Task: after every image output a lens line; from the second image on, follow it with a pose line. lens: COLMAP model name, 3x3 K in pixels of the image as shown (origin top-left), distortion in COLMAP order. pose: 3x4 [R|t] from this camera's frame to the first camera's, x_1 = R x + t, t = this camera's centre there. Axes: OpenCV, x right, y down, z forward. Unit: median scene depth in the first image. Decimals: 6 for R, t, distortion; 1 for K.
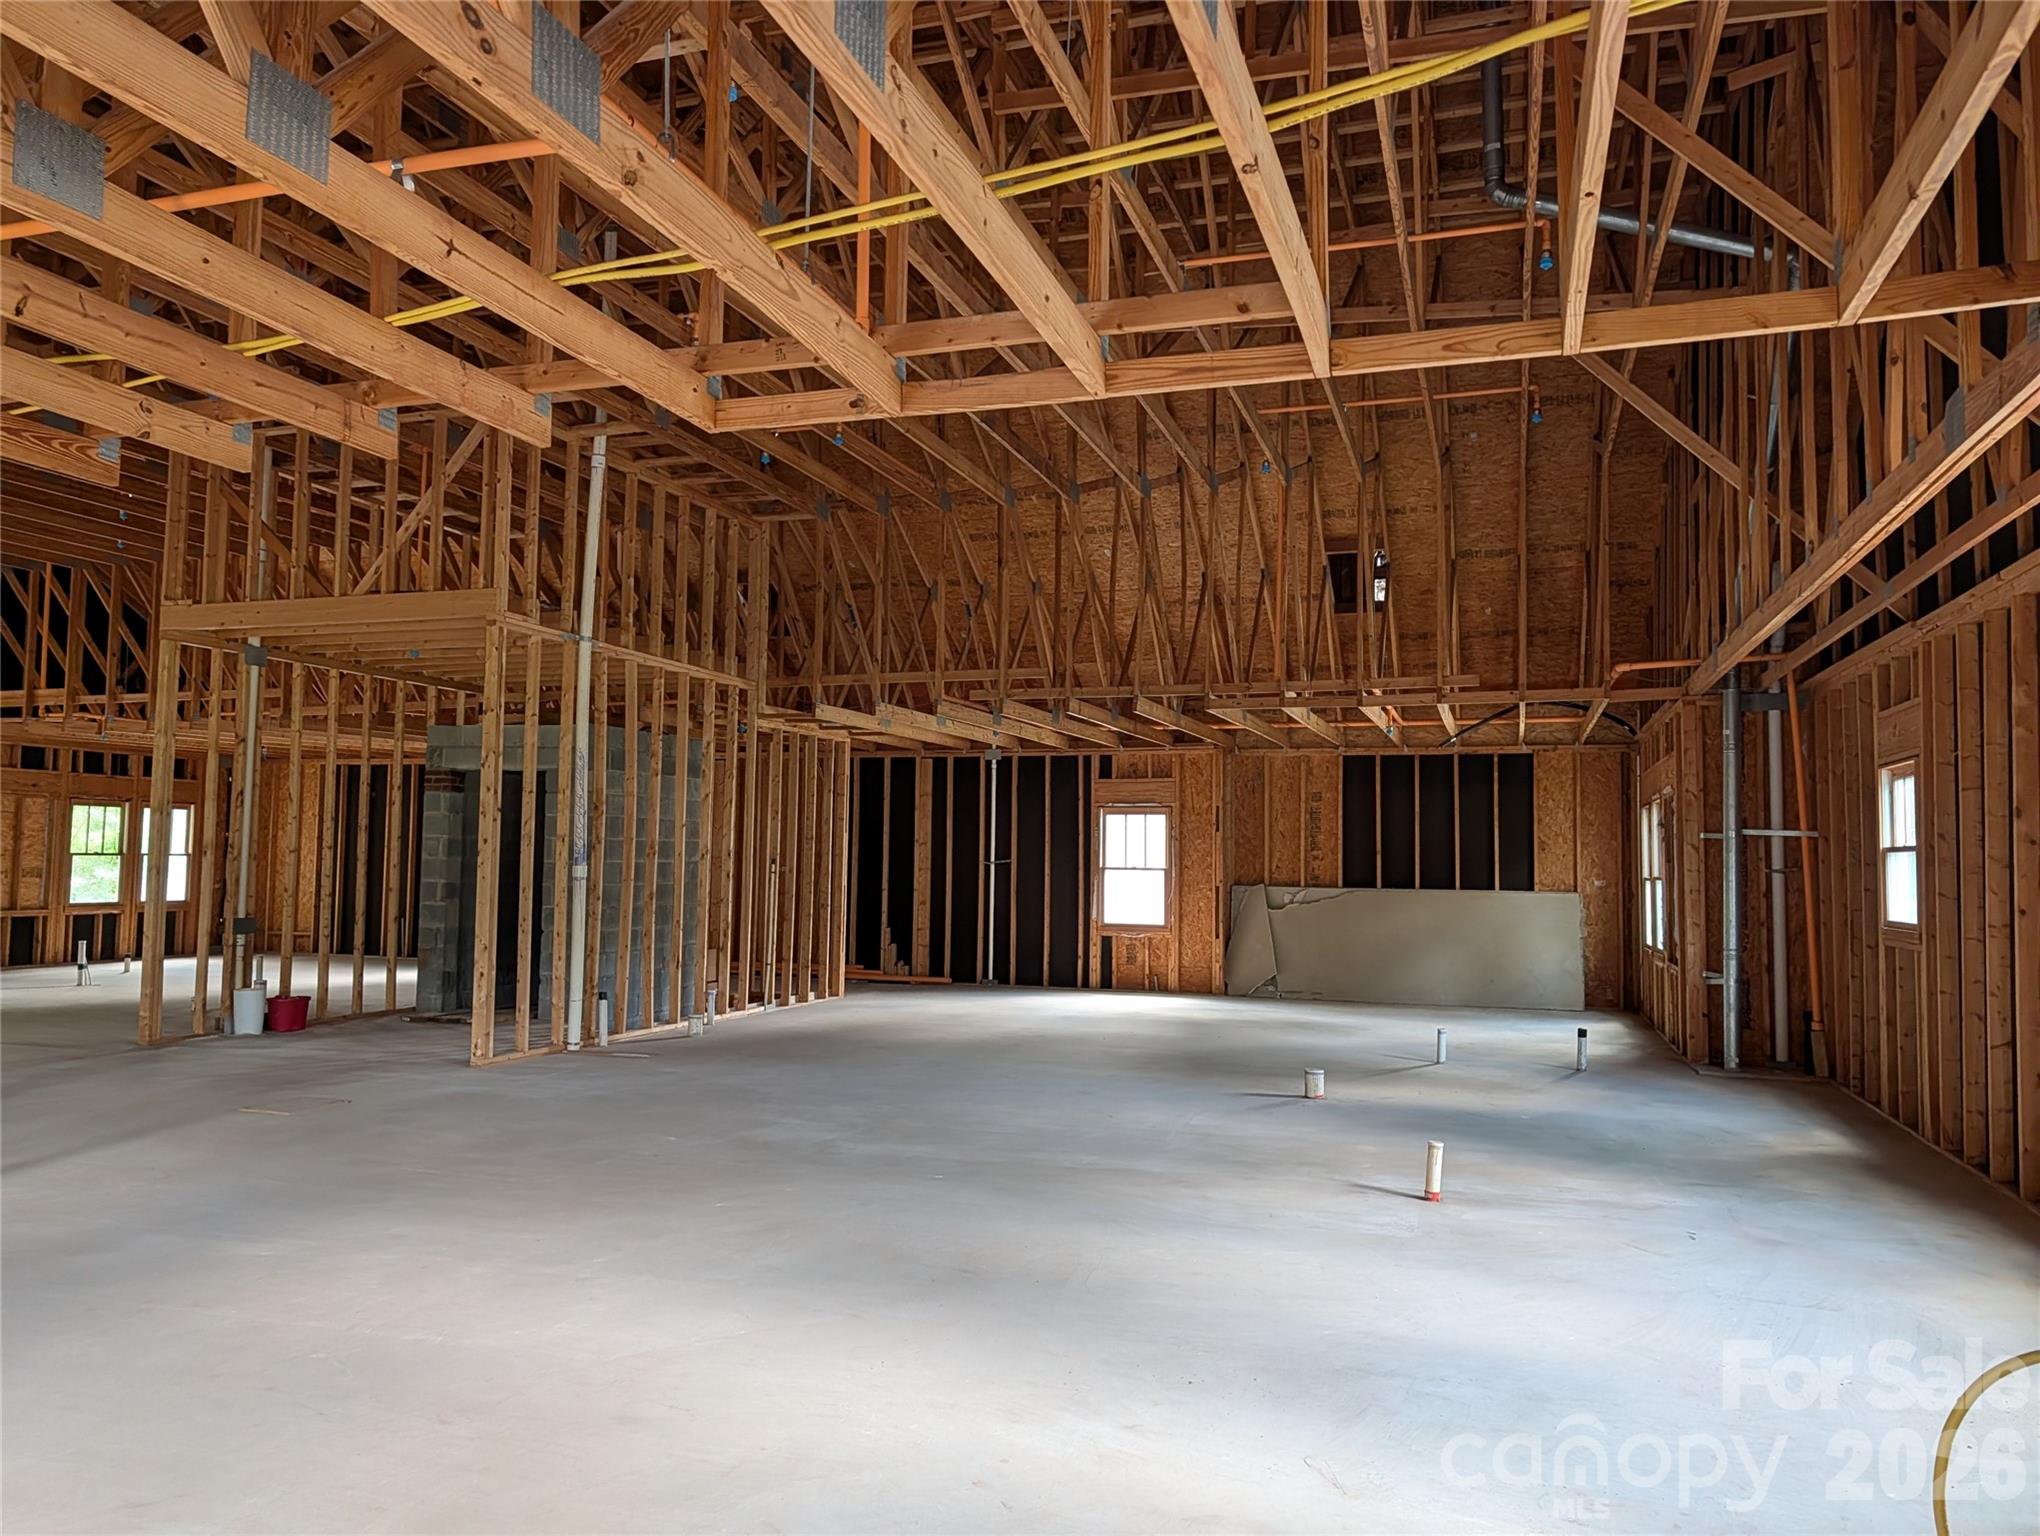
lens RADIAL K [[1459.5, 0, 1016.5], [0, 1459.5, 768.8], [0, 0, 1]] dist [0.031098, -0.027095]
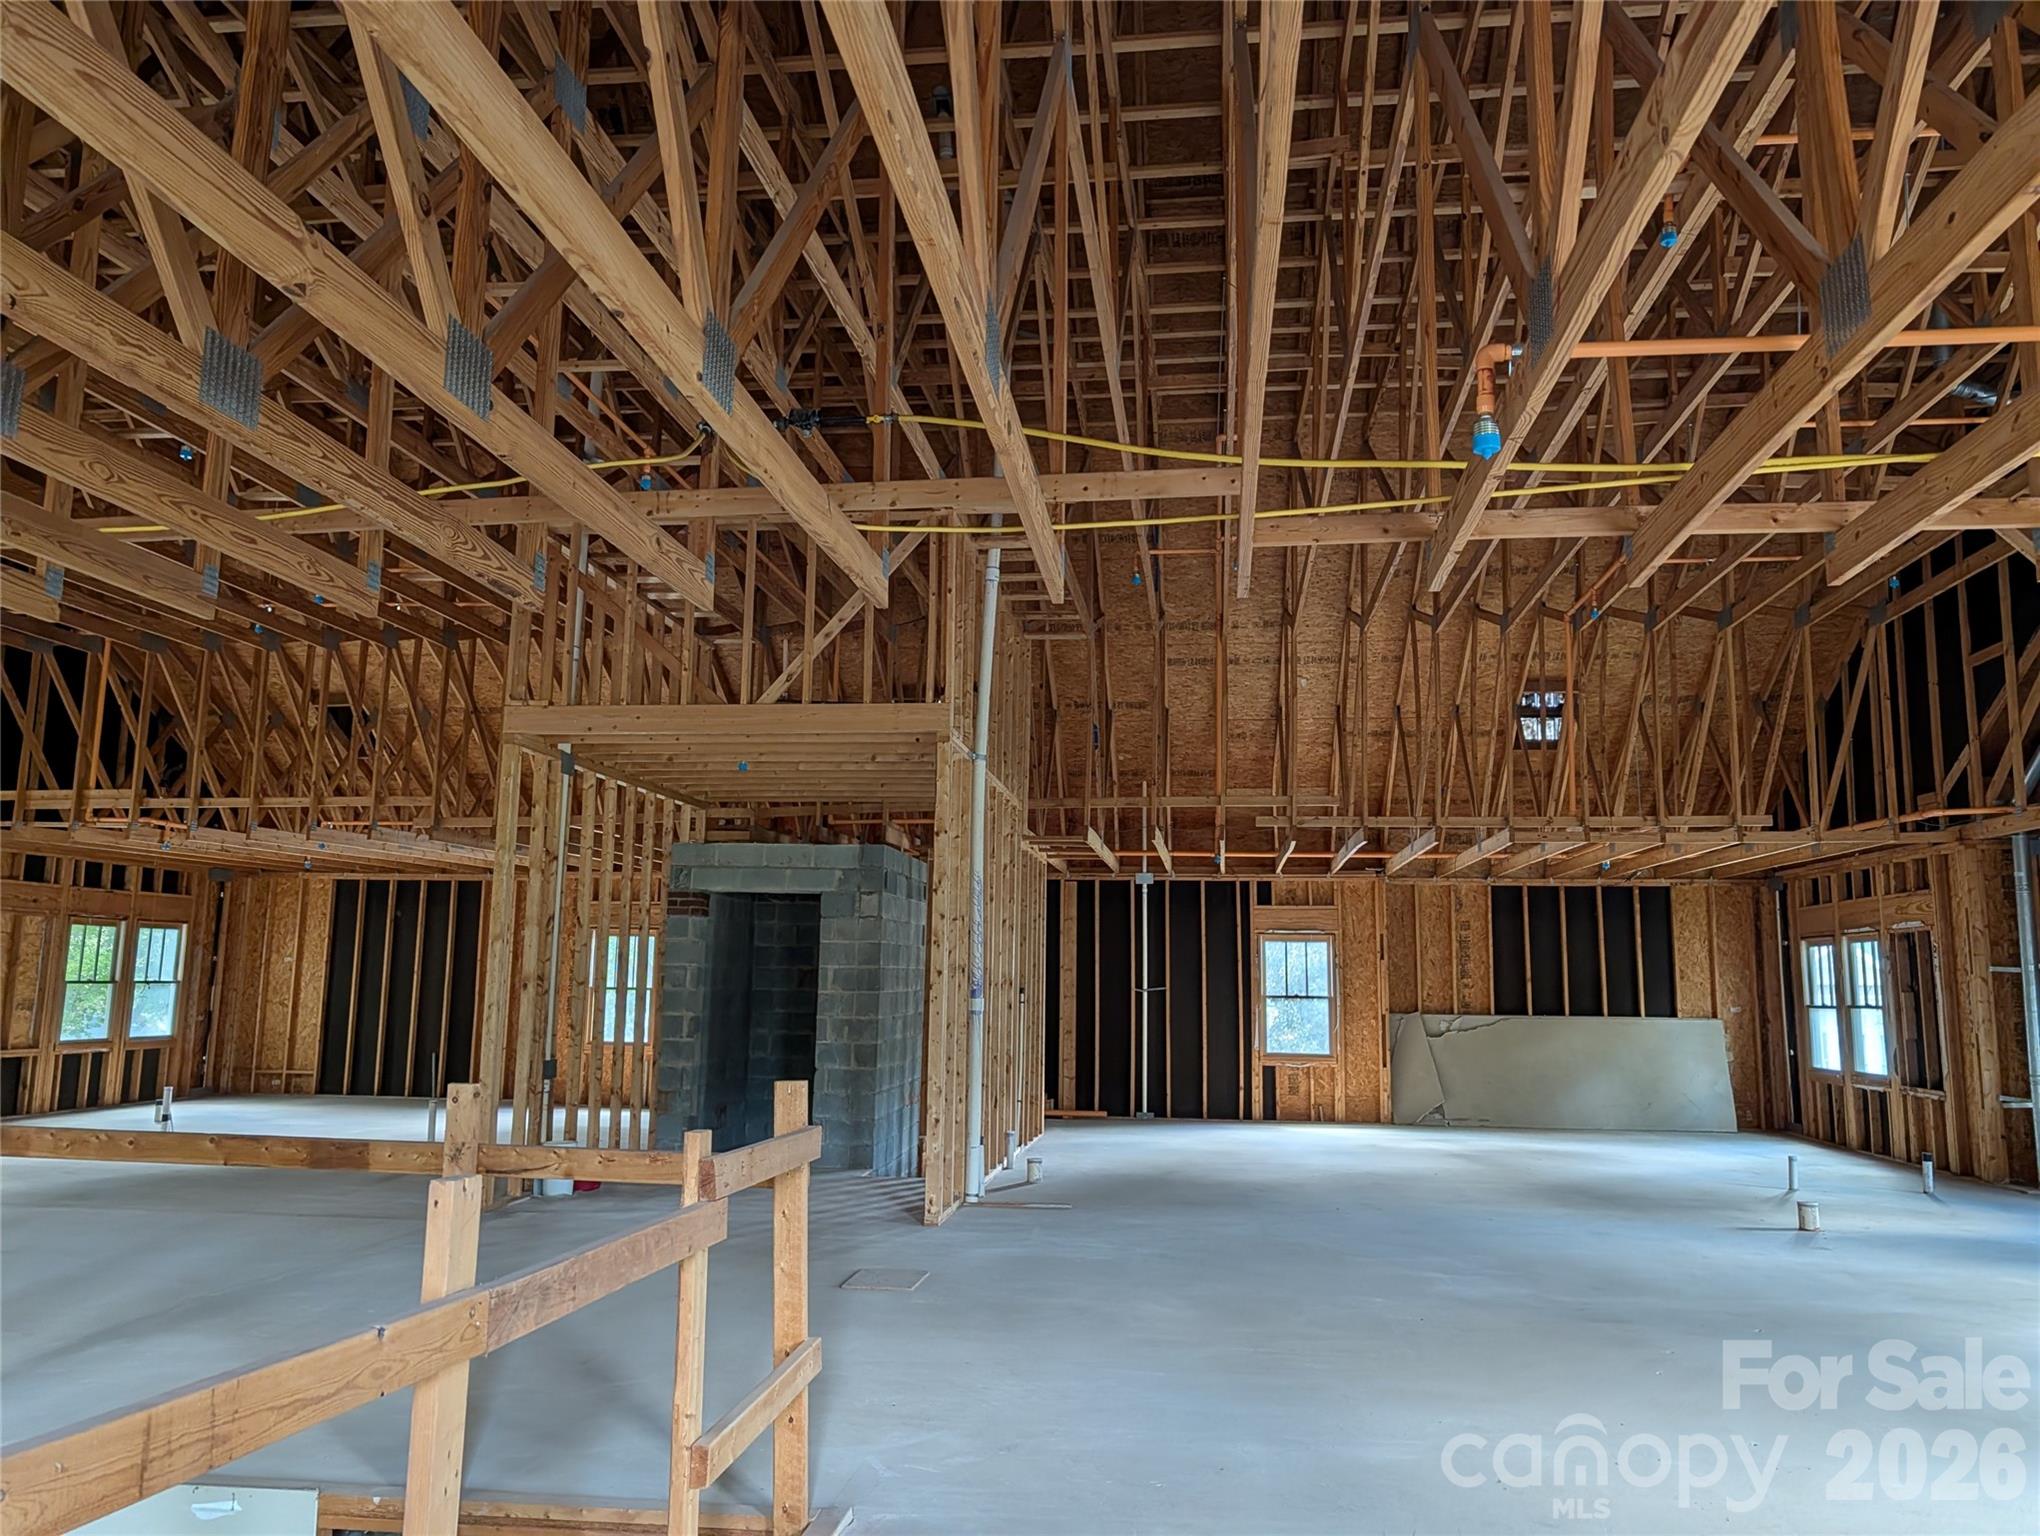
lens RADIAL K [[1459.5, 0, 1026.5], [0, 1459.5, 765.4], [0, 0, 1]] dist [0.031098, -0.027095]
pose [[0.978989, 0.028811, 0.201868, -0.309988], [-0.012139, 0.996447, -0.083345, -0.003455], [-0.203552, 0.079143, 0.975860, 0.050897]]
